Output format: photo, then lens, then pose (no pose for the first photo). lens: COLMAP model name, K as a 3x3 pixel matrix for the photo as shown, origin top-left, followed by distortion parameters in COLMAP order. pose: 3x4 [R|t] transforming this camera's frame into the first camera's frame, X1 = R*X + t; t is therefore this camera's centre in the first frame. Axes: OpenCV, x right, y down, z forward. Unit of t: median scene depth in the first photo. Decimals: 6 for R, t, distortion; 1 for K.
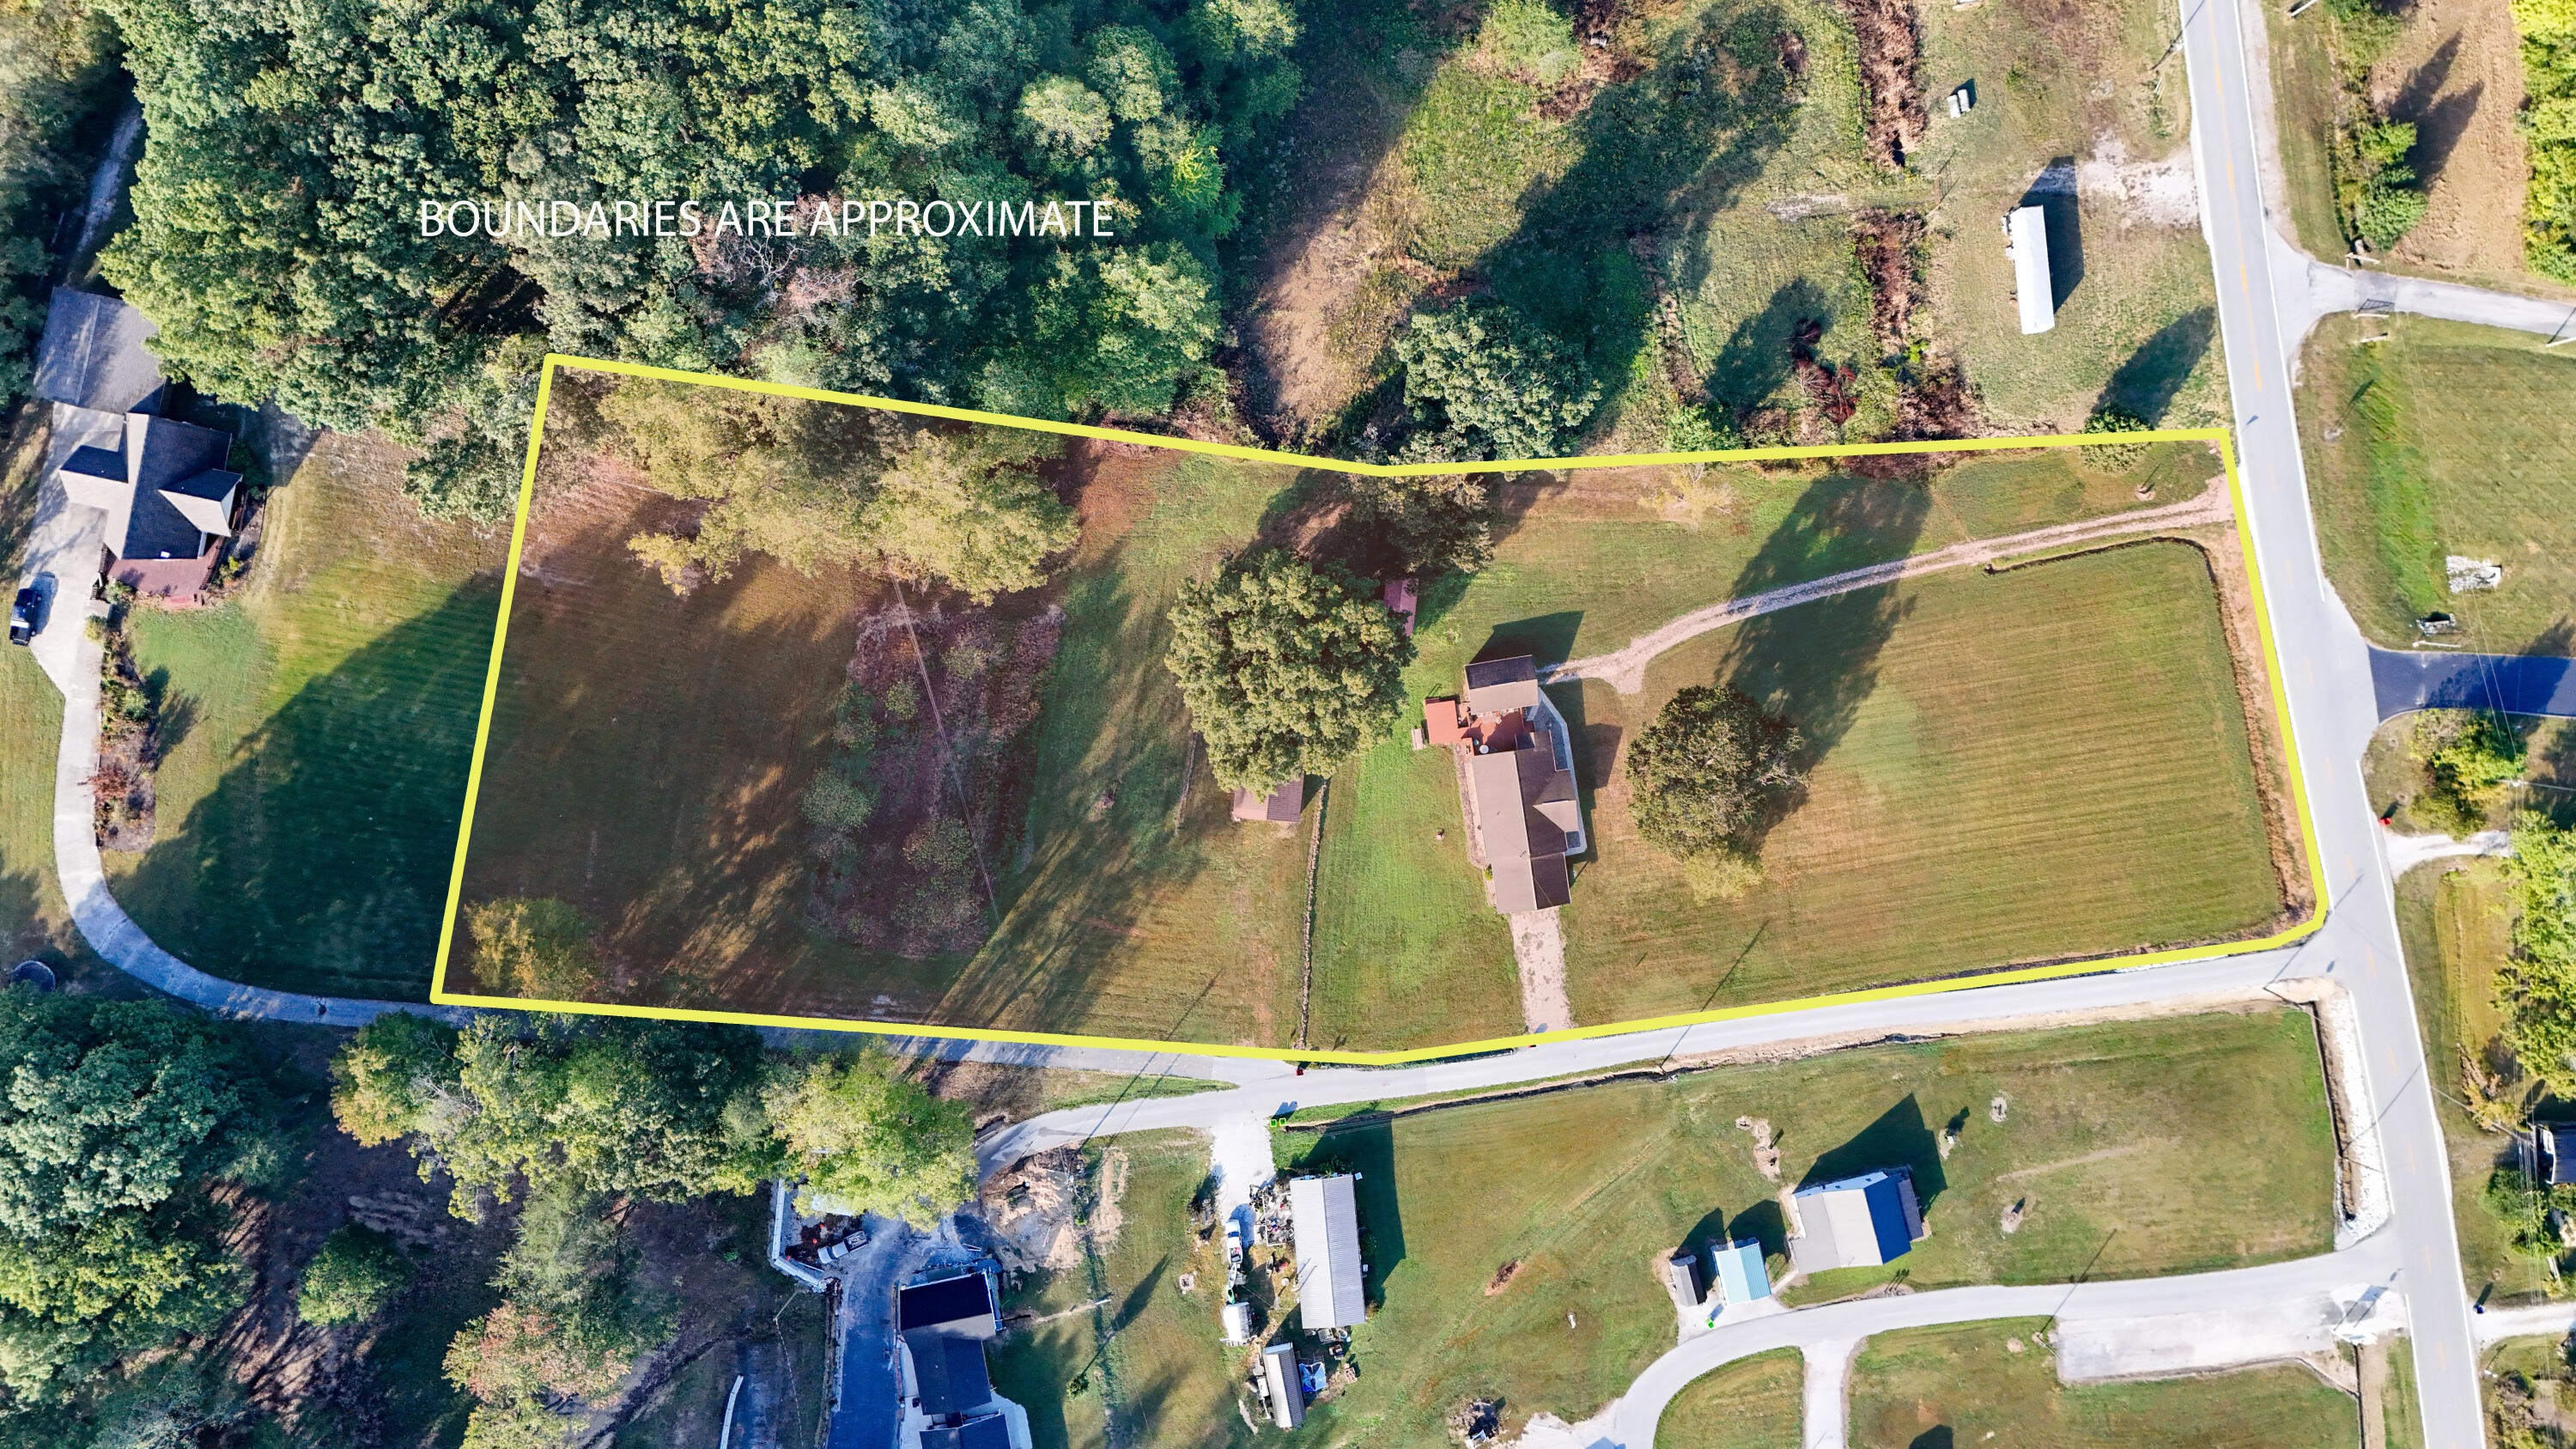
lens RADIAL K [[1886.0, 0, 1288.0], [0, 1886.0, 724.5], [0, 0, 1]] dist [0.091408, -0.111600]
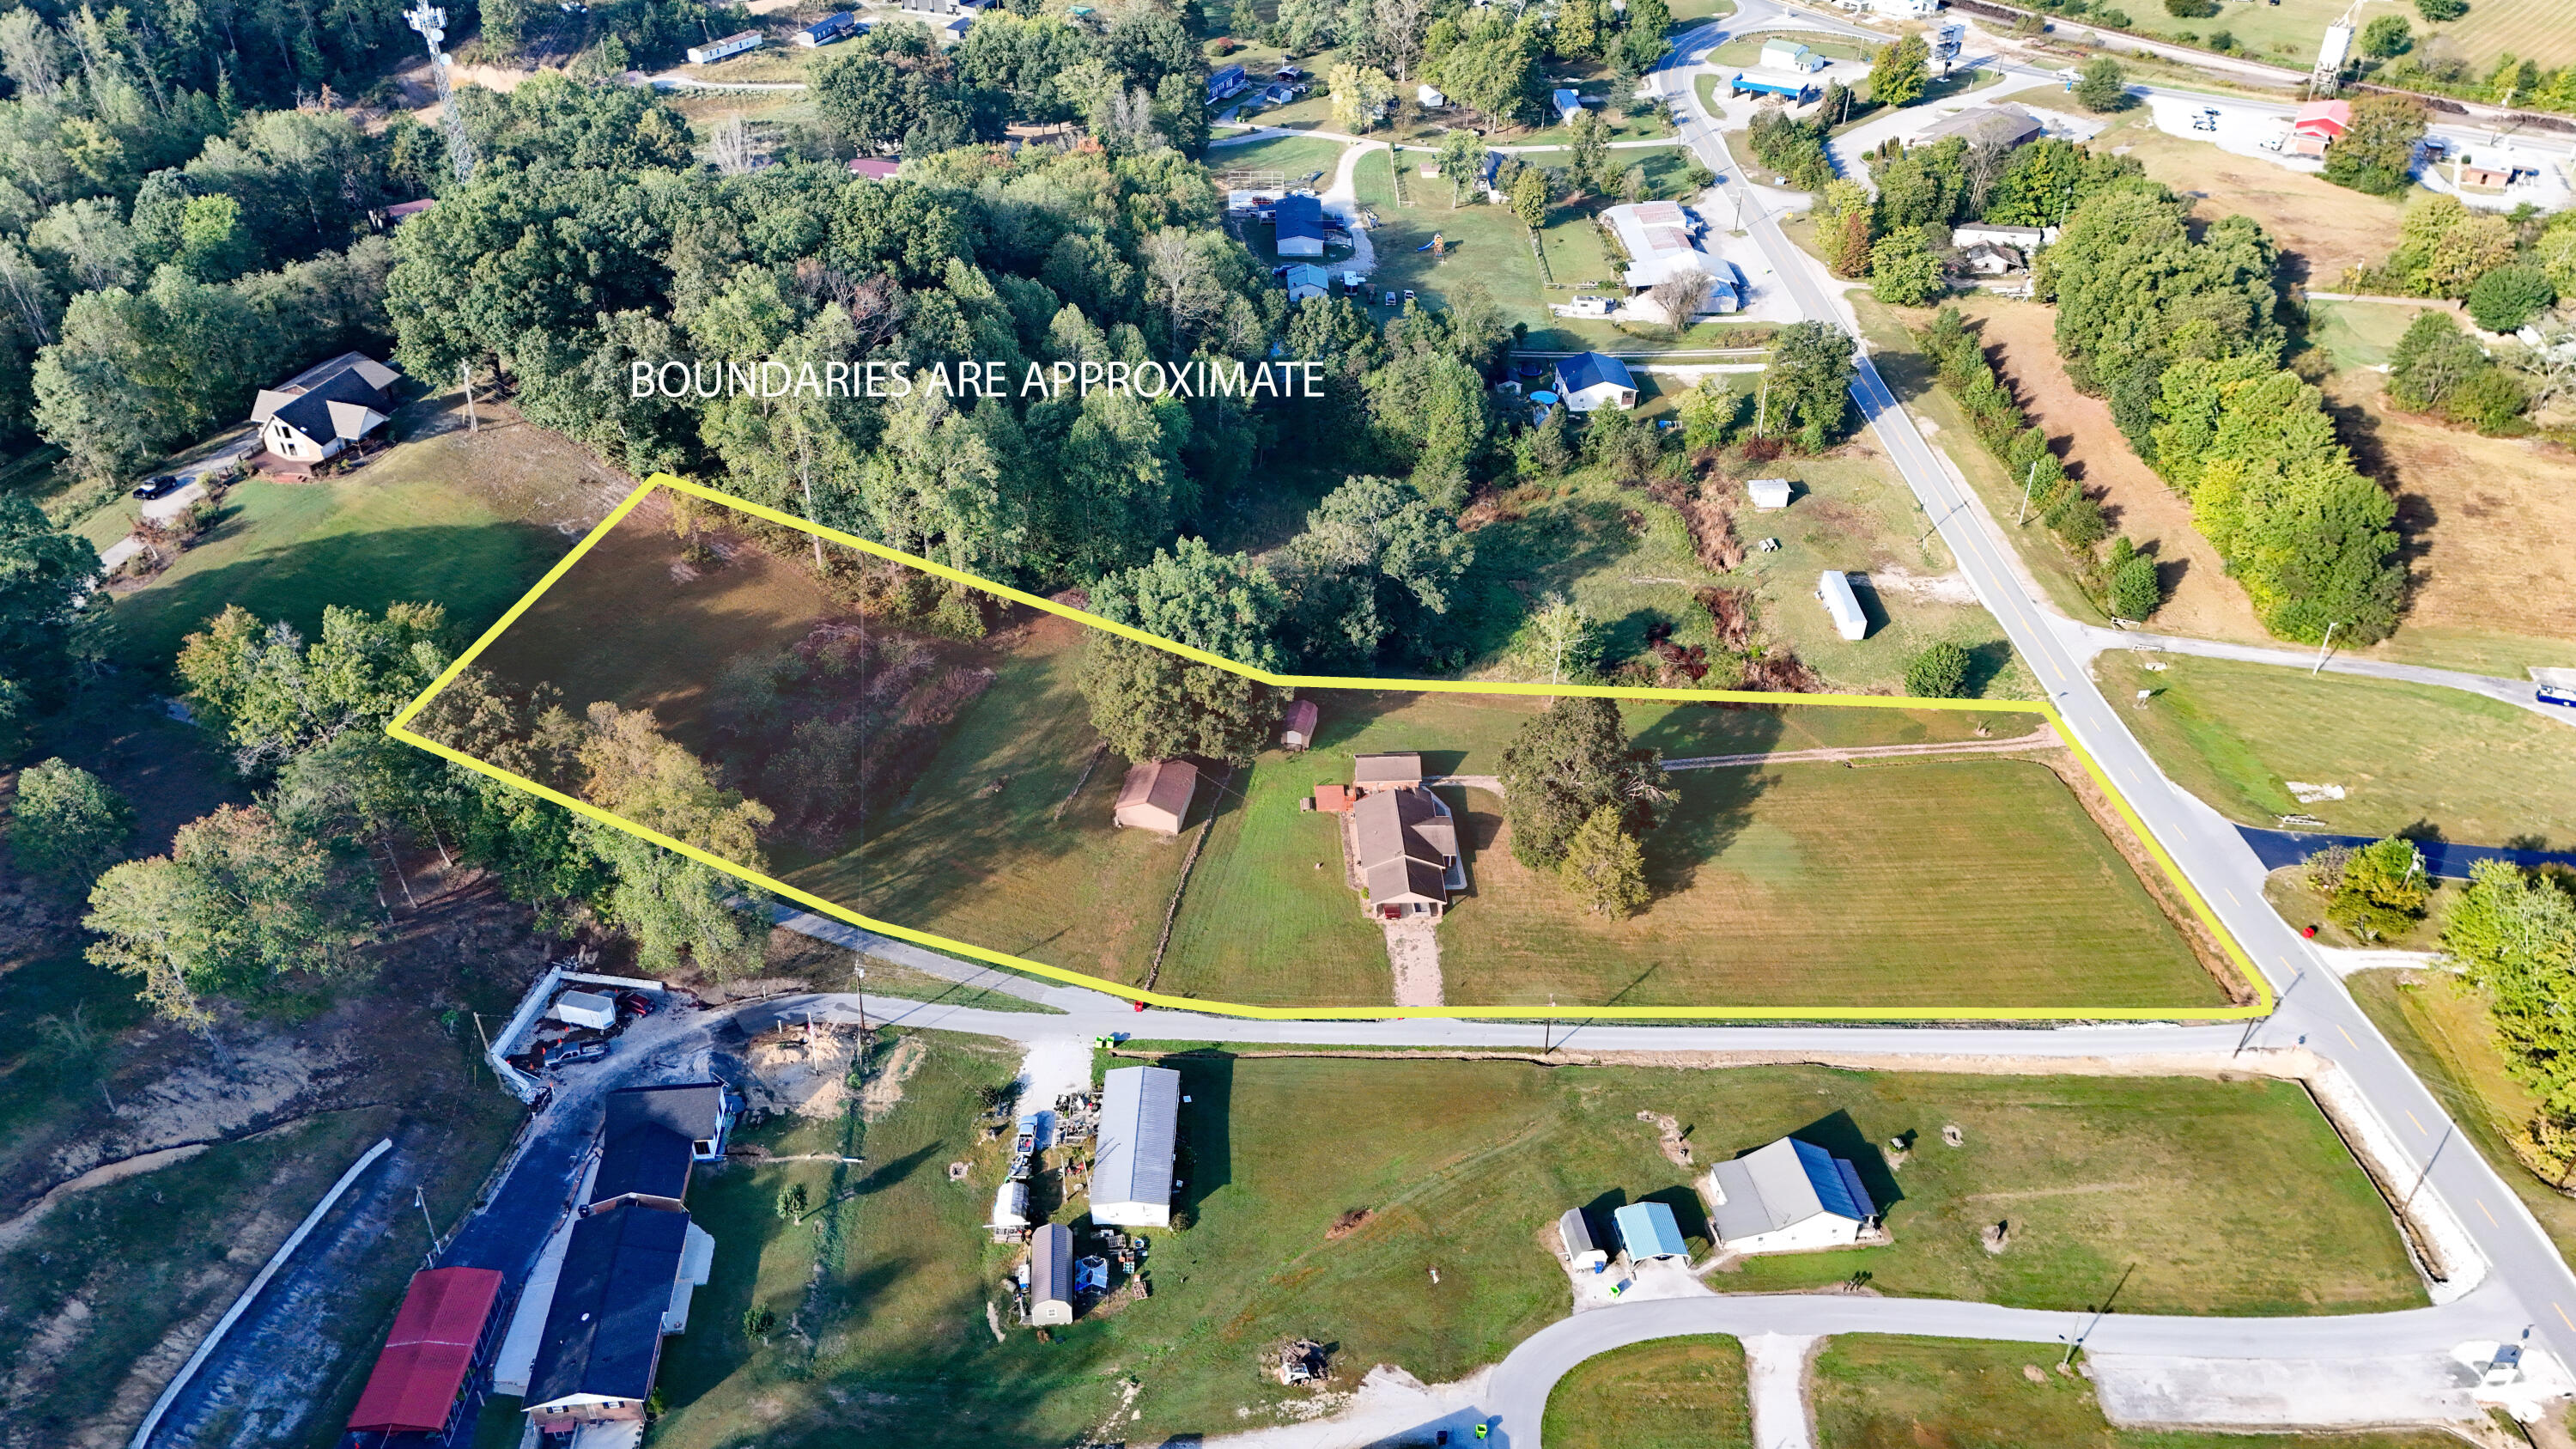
lens RADIAL K [[1886.0, 0, 1288.0], [0, 1886.0, 724.5], [0, 0, 1]] dist [0.091408, -0.111600]
pose [[0.995308, 0.053922, -0.080337, 0.139384], [-0.096750, 0.563450, -0.820466, 0.824259], [0.001025, 0.824389, 0.566023, 0.376651]]
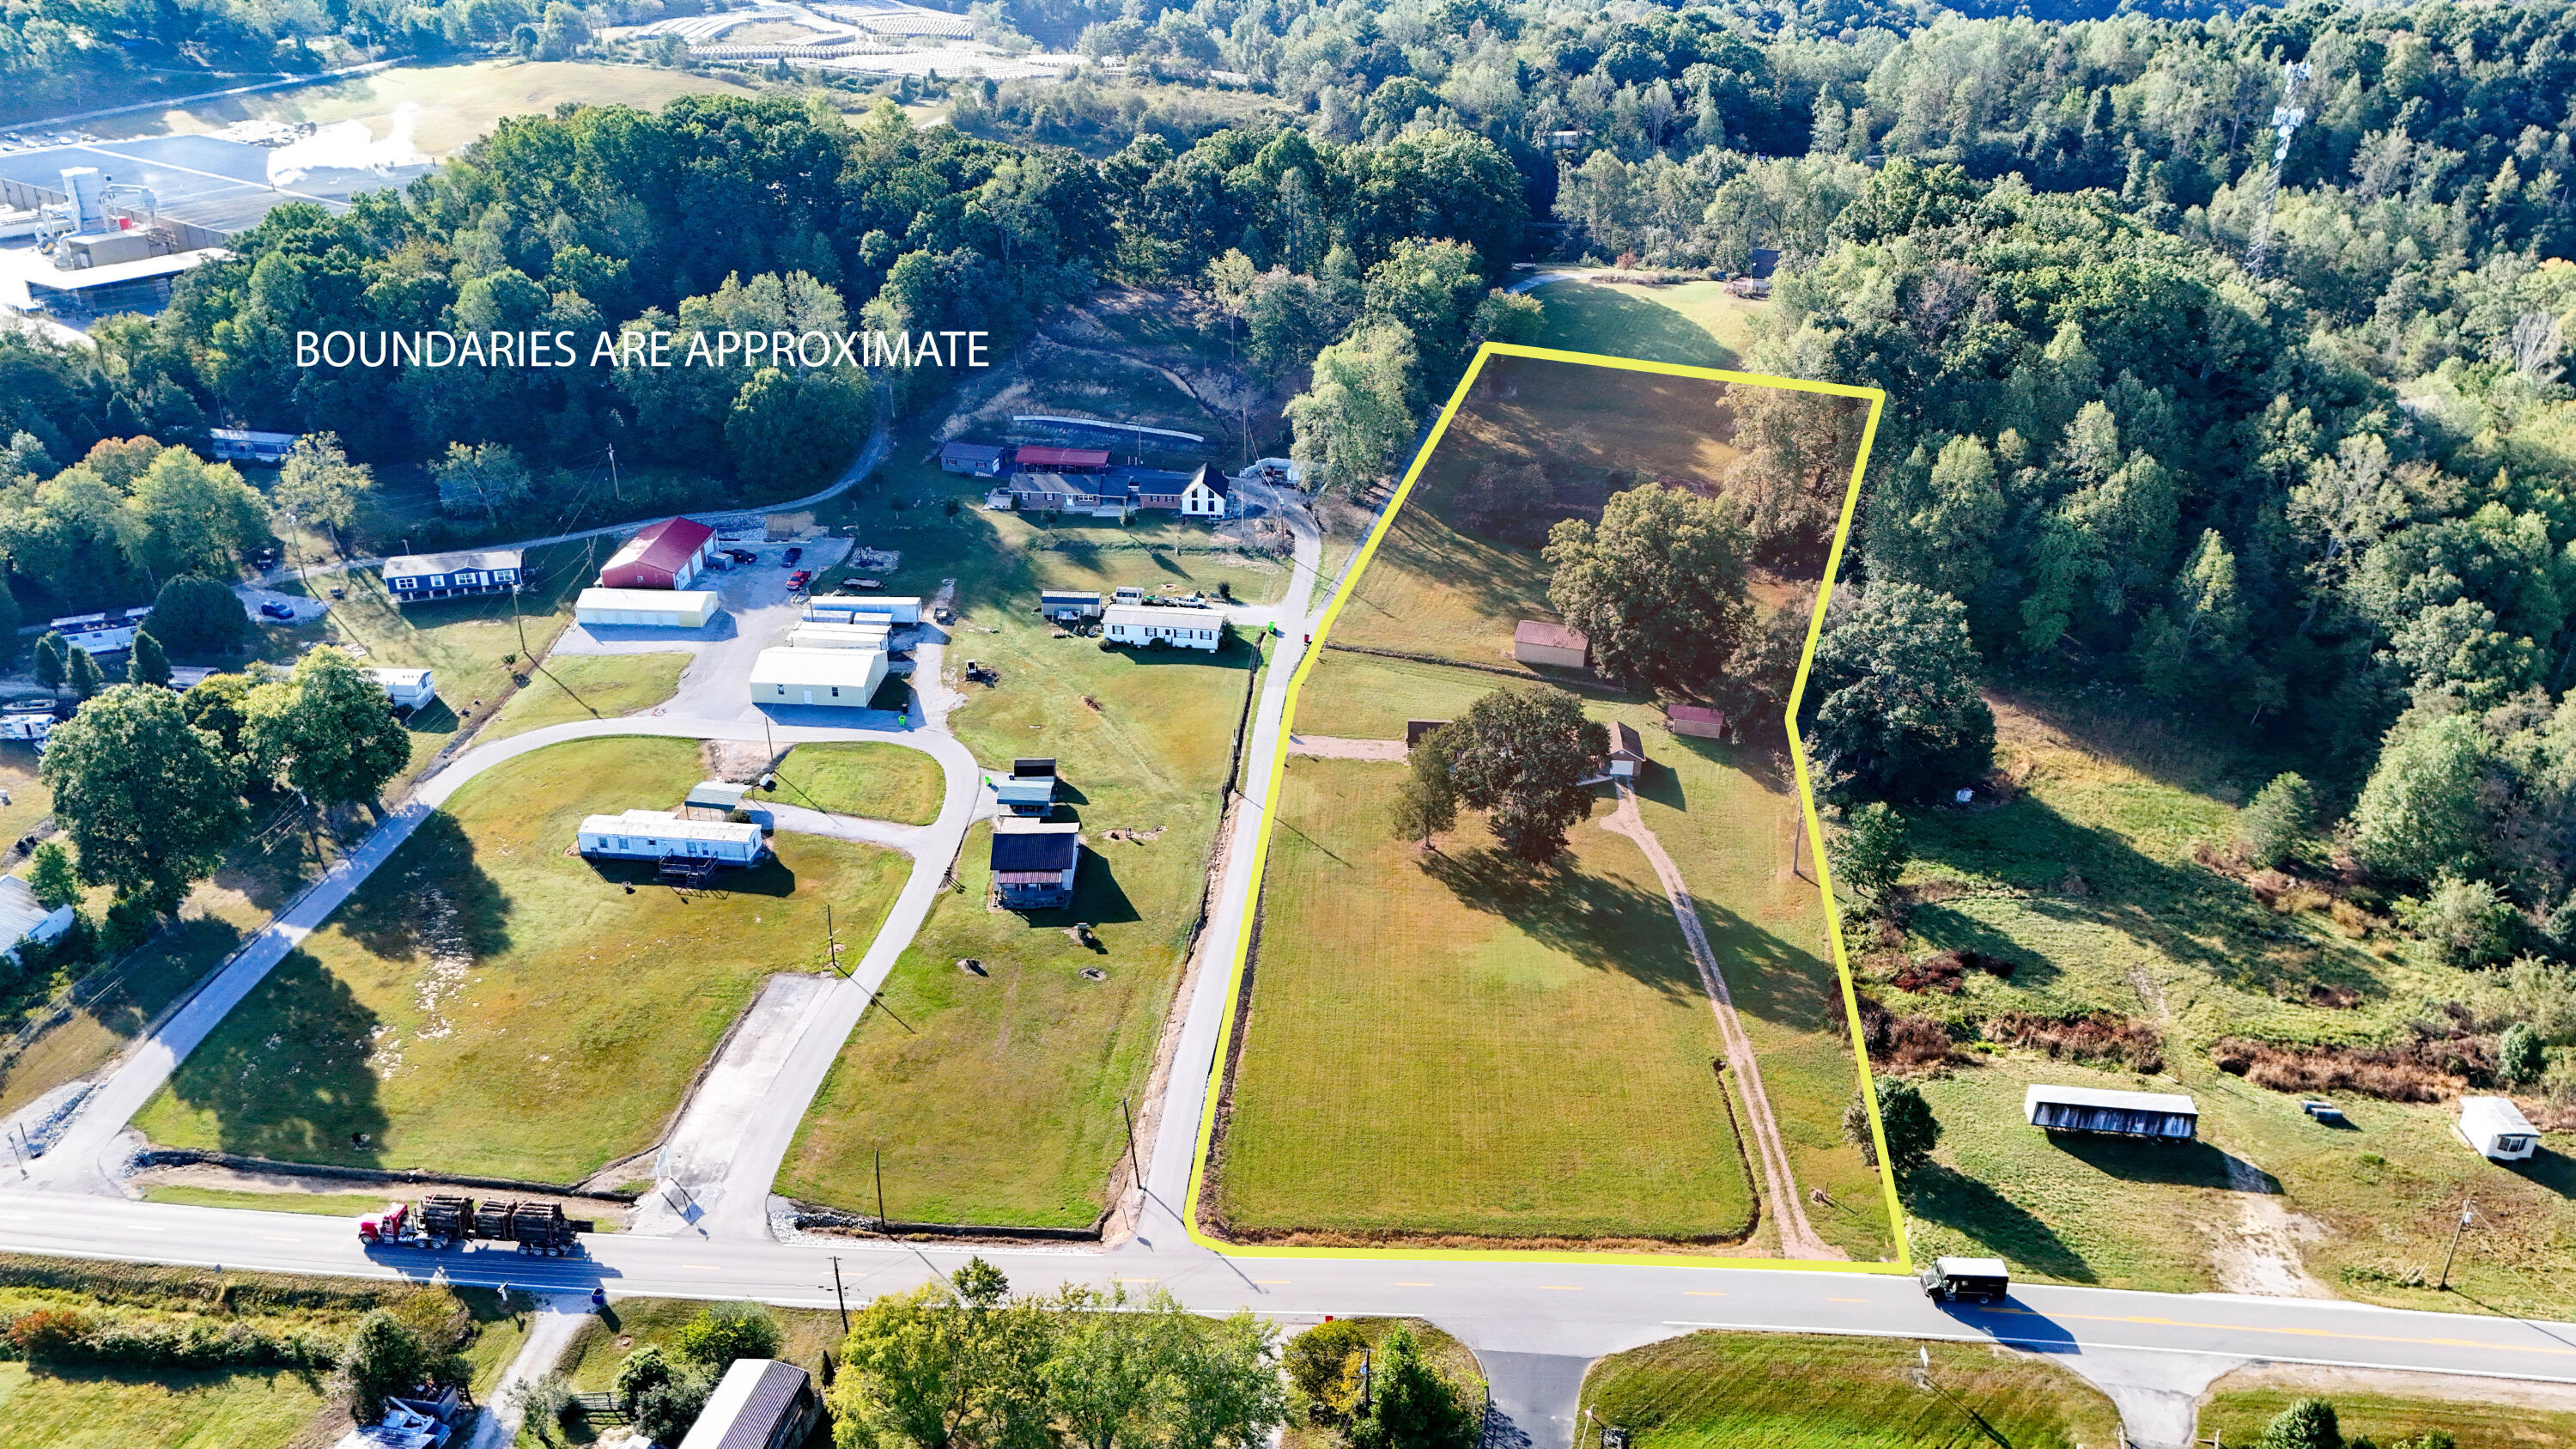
lens RADIAL K [[1886.0, 0, 1288.0], [0, 1886.0, 724.5], [0, 0, 1]] dist [0.091408, -0.111600]
pose [[-0.217271, 0.417136, -0.882491, 1.084312], [-0.975983, -0.107499, 0.189477, -0.039519], [-0.015829, 0.902464, 0.430474, 0.520989]]
